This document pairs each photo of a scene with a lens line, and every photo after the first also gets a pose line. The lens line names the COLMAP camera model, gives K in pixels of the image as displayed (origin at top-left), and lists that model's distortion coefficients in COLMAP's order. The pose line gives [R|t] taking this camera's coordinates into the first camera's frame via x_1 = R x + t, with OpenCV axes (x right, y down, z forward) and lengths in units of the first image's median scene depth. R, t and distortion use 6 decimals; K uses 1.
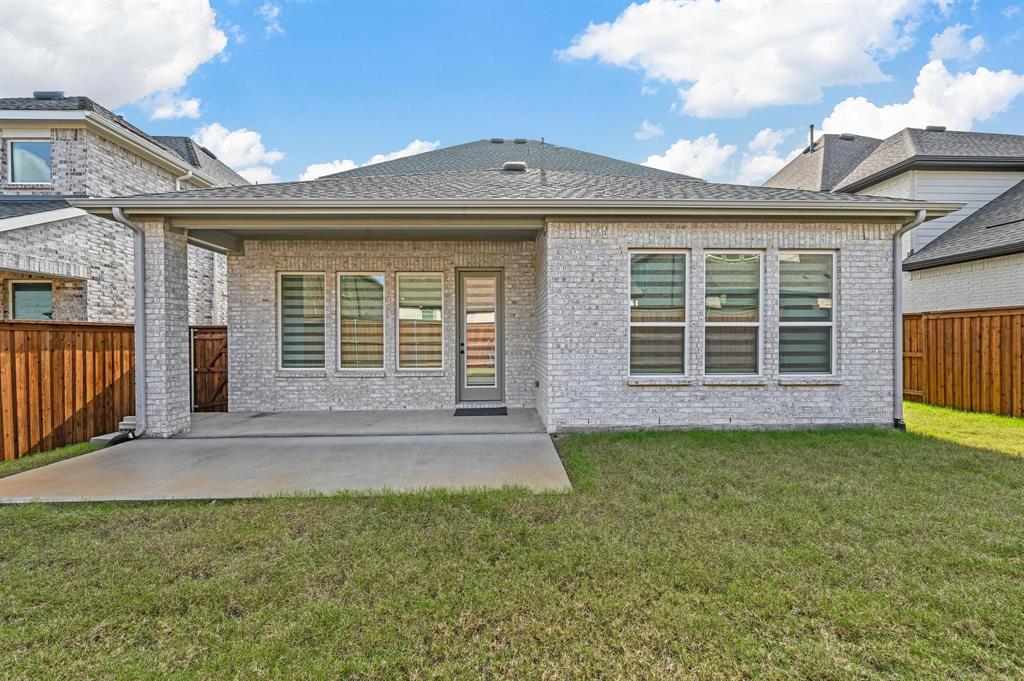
lens RADIAL K [[404.5, 0, 512.7], [0, 404.5, 338.0], [0, 0, 1]] dist [0.000312, 0.000814]
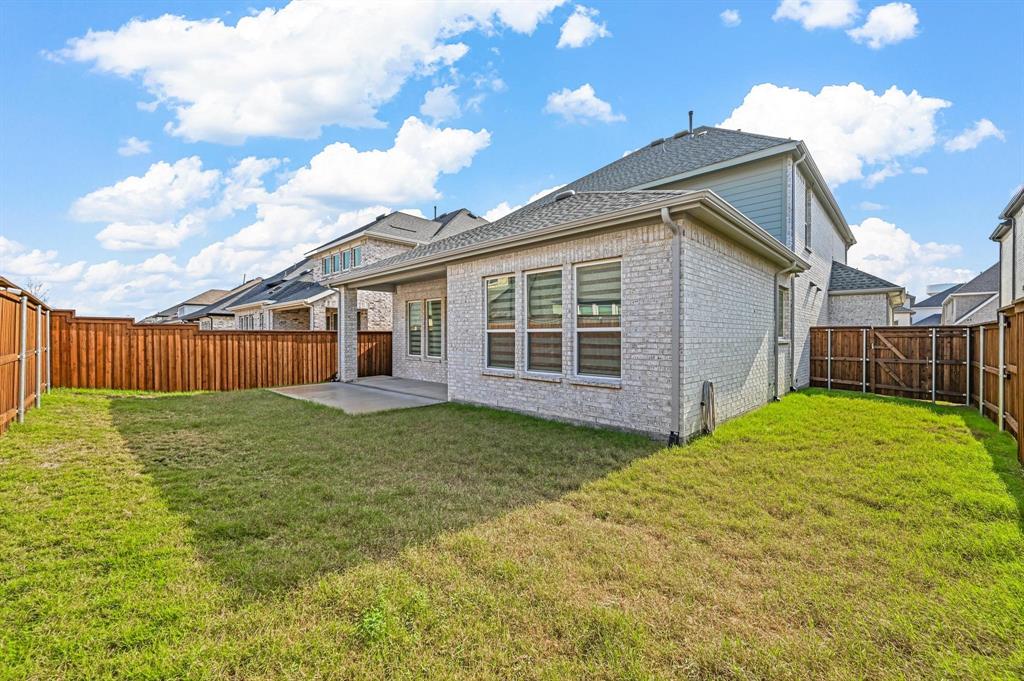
lens RADIAL K [[404.5, 0, 491.4], [0, 404.5, 337.1], [0, 0, 1]] dist [0.000312, 0.000814]
pose [[0.680095, 0.005995, -0.733100, 1.333875], [-0.007057, 0.999974, 0.001631, -0.014567], [0.733090, 0.004064, 0.680119, 0.065400]]
